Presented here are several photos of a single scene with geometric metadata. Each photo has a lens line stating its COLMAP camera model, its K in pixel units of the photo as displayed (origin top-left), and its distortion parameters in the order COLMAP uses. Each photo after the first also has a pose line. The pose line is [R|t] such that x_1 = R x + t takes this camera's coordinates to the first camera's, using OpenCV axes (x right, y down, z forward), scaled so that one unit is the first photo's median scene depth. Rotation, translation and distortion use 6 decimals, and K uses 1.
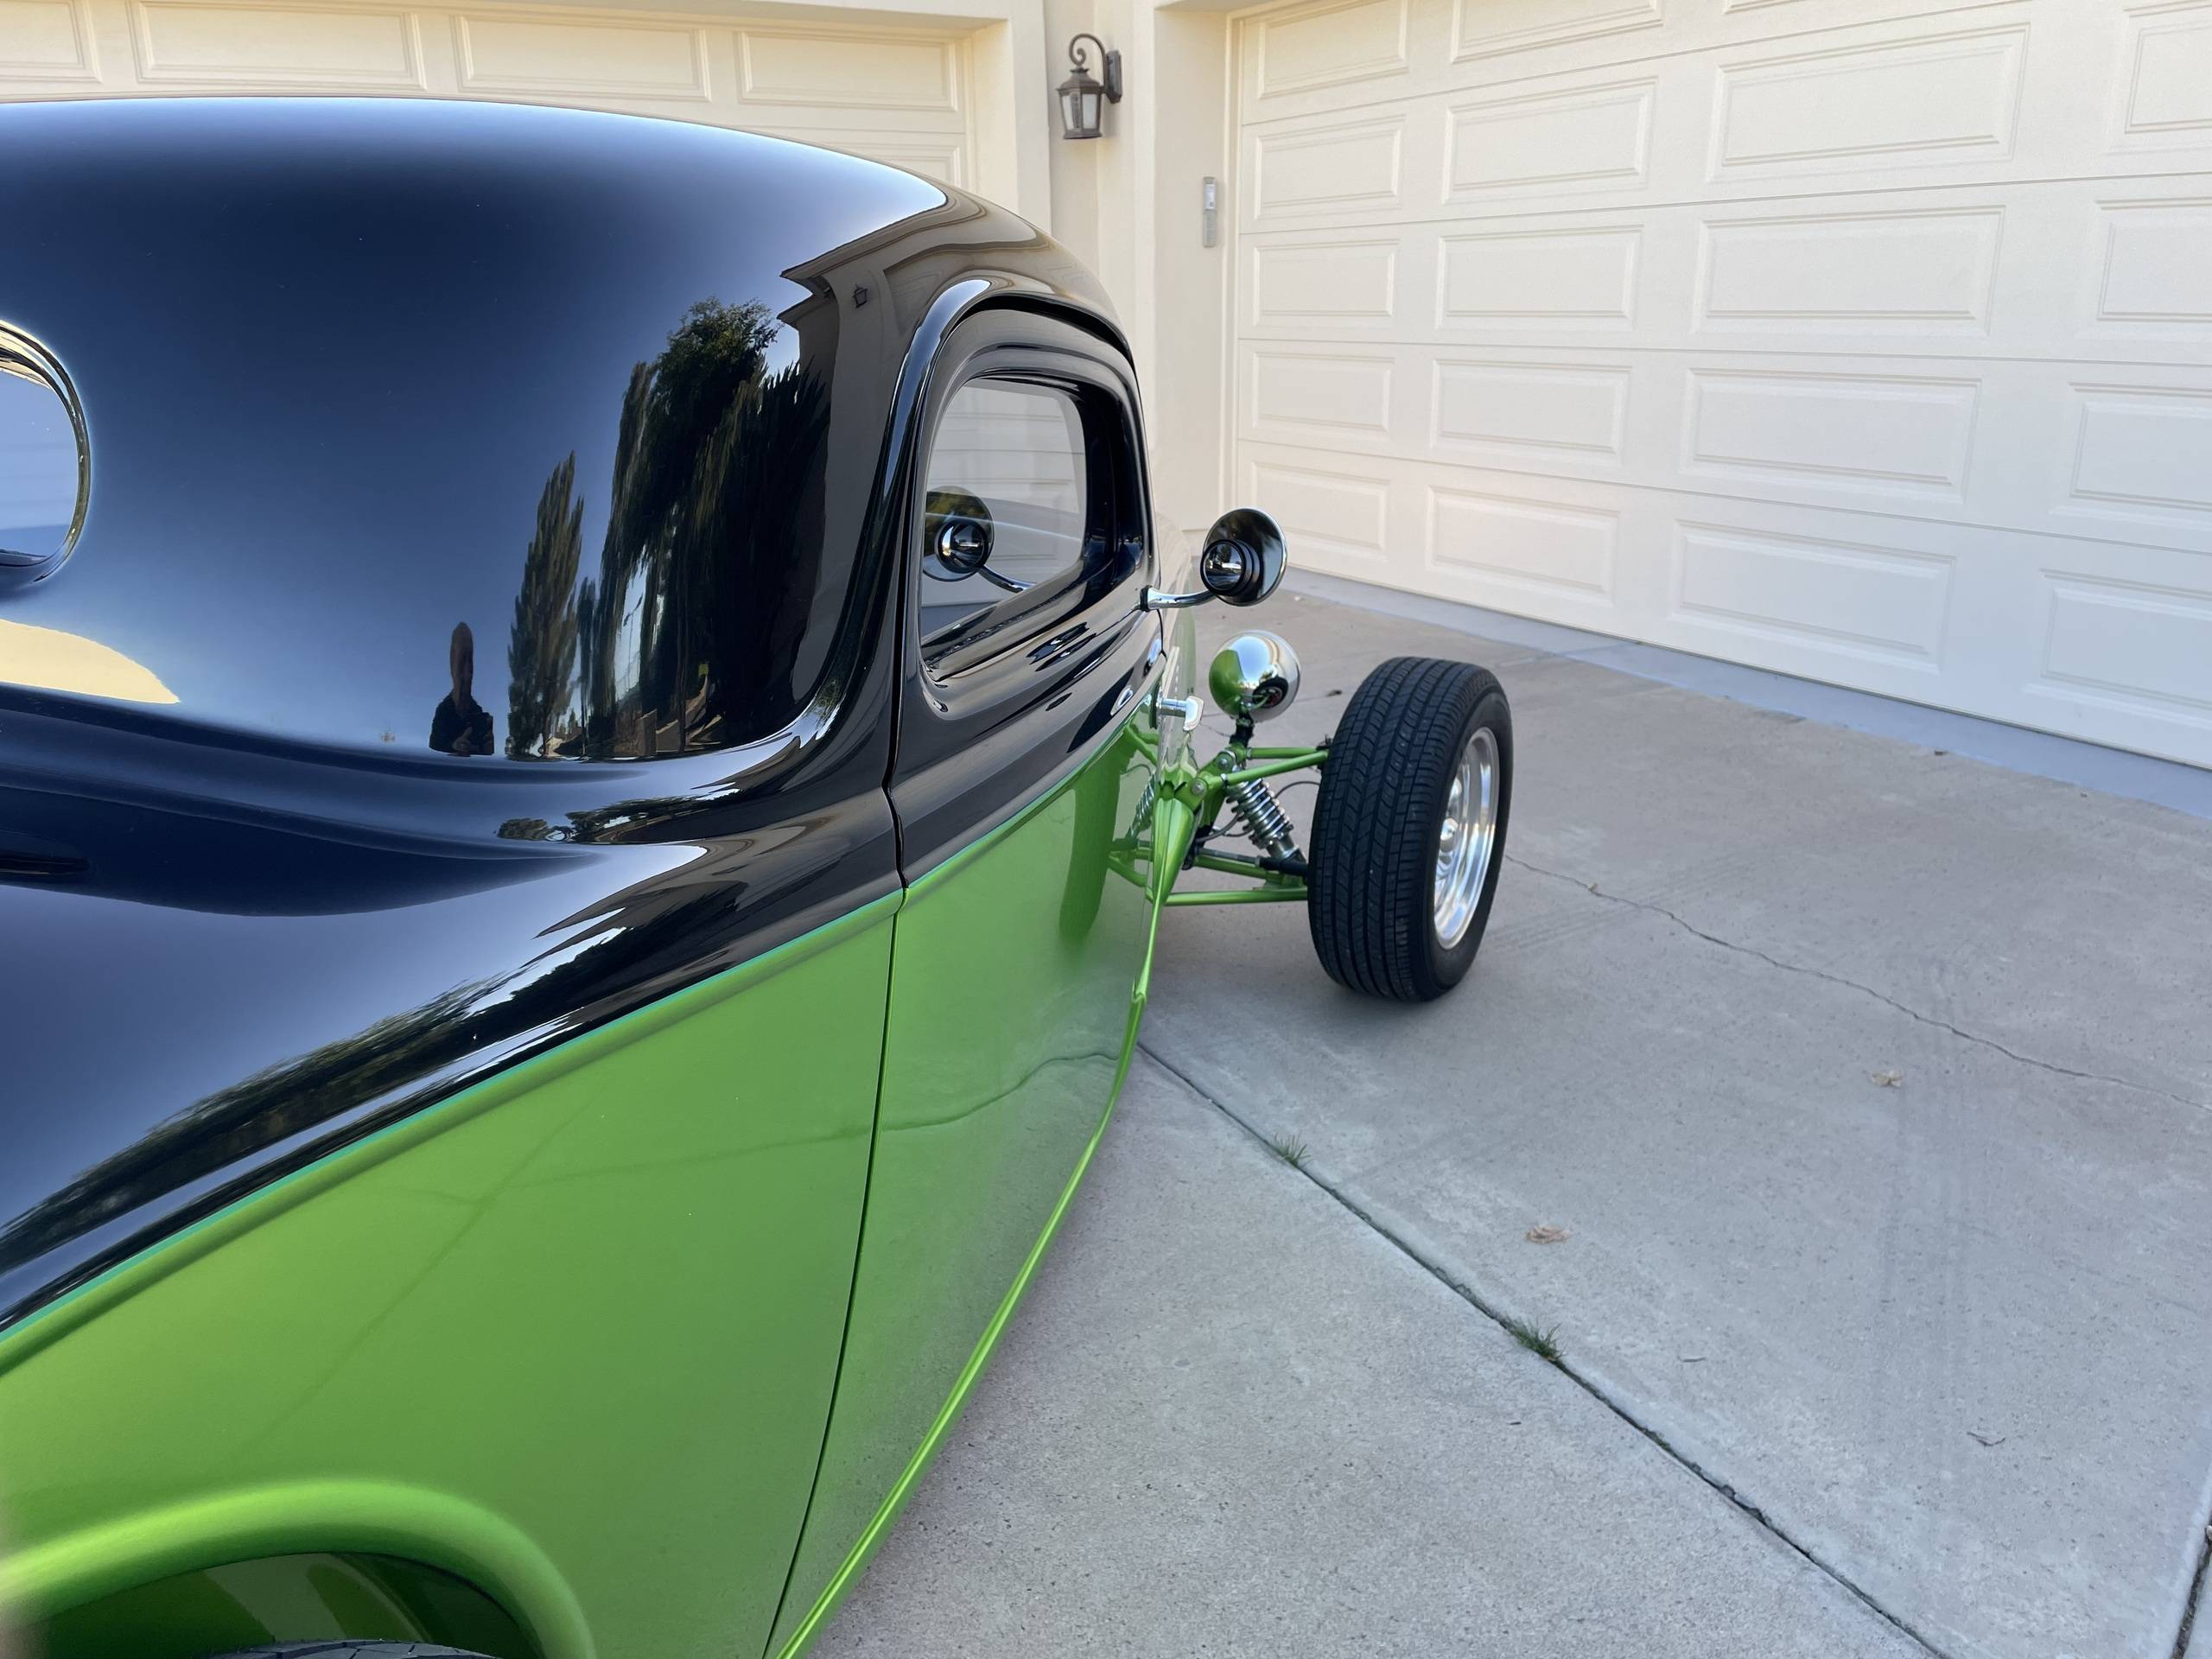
lens RADIAL K [[1720.5, 0, 1132.4], [0, 1720.5, 847.0], [0, 0, 1]] dist [0.094503, -0.128501]
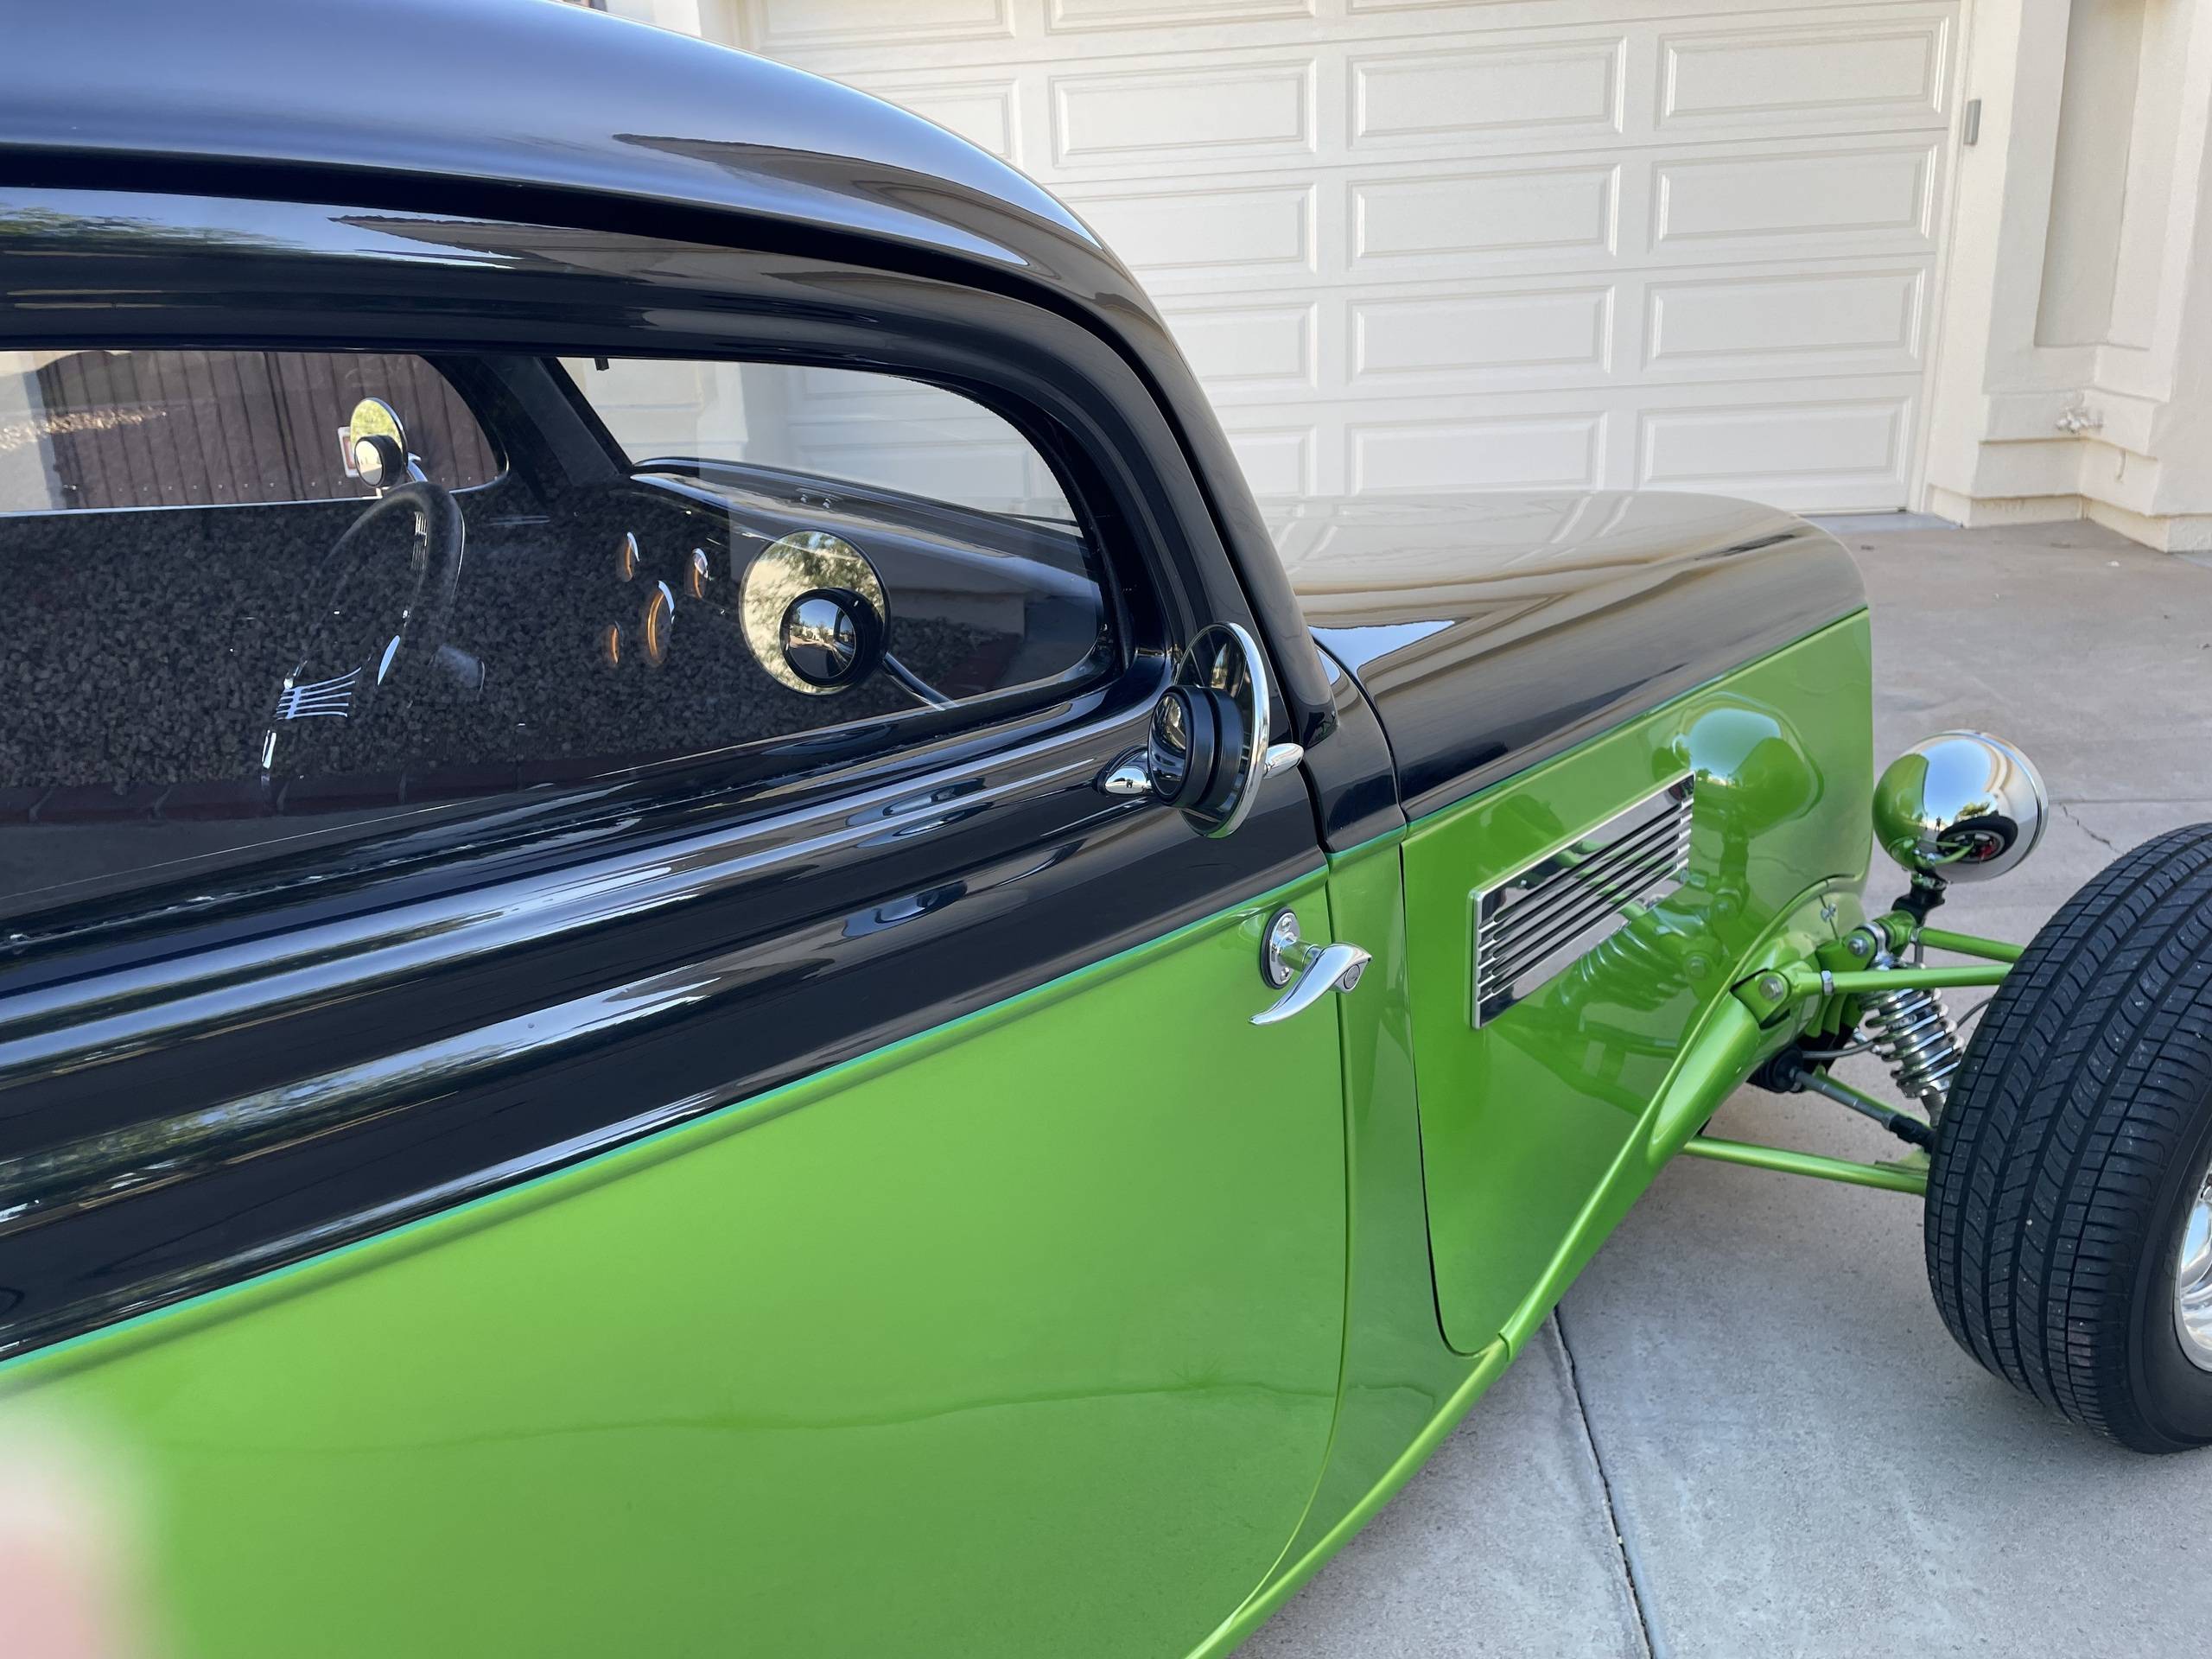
lens RADIAL K [[1725.3, 0, 1074.8], [0, 1725.3, 807.0], [0, 0, 1]] dist [0.076709, -0.105914]
pose [[0.821237, 0.146866, -0.551362, 0.173702], [-0.139566, 0.988658, 0.055469, -0.101940], [0.553255, 0.031398, 0.832420, 0.367037]]
